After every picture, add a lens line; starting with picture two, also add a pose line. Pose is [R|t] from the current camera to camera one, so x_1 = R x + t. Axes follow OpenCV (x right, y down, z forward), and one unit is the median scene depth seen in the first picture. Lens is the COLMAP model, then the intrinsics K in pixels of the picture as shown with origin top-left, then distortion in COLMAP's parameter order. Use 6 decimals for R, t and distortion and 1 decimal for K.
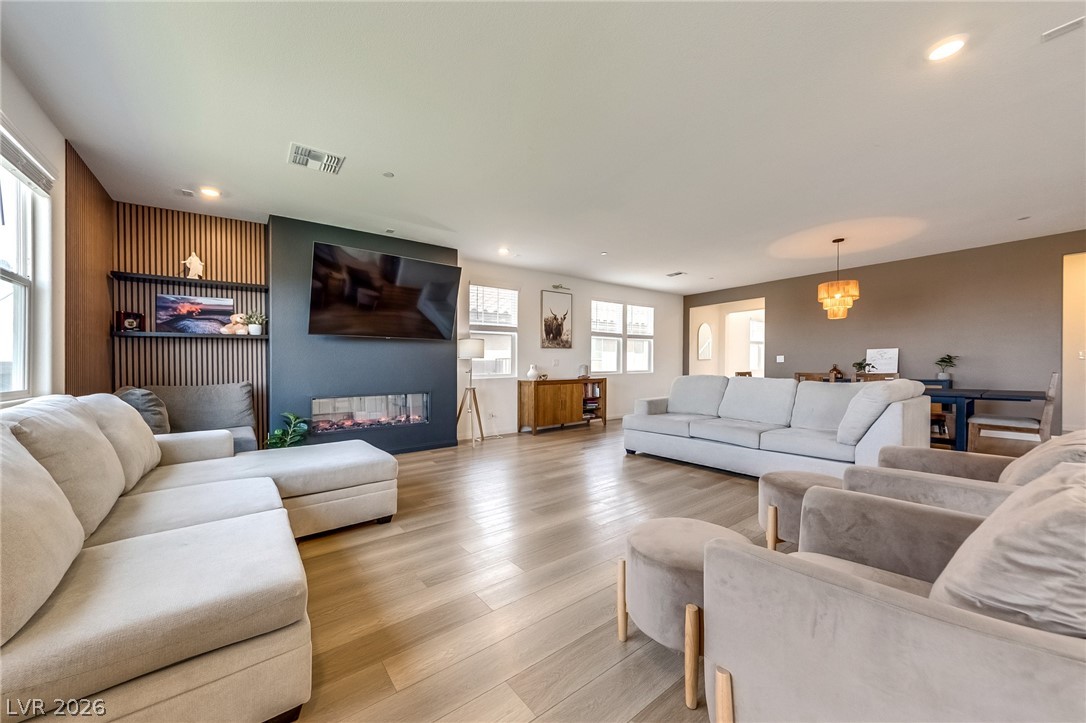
lens RADIAL K [[395.9, 0, 537.1], [0, 395.9, 365.5], [0, 0, 1]] dist [0.001034, 0.000110]
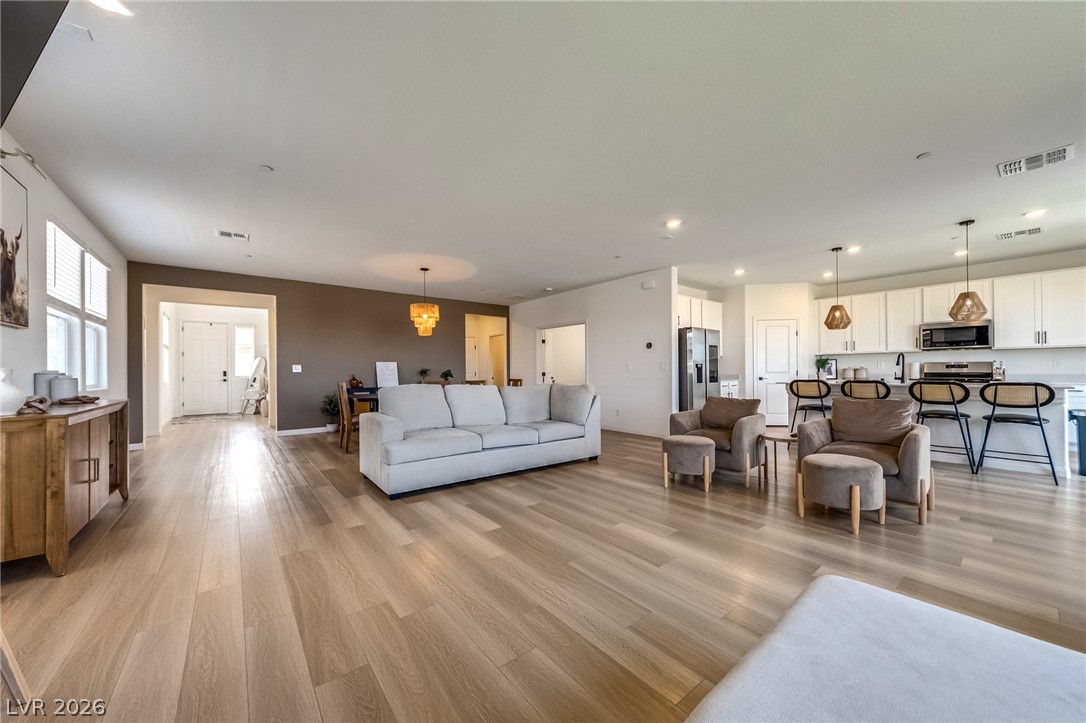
lens RADIAL K [[390.5, 0, 535.6], [0, 390.5, 370.4], [0, 0, 1]] dist [-0.002057, 0.000029]
pose [[-0.011378, 0.019182, 0.999751, -0.312761], [0.005919, 0.999800, -0.019116, 0.009174], [-0.999918, 0.005700, -0.011490, 0.525864]]
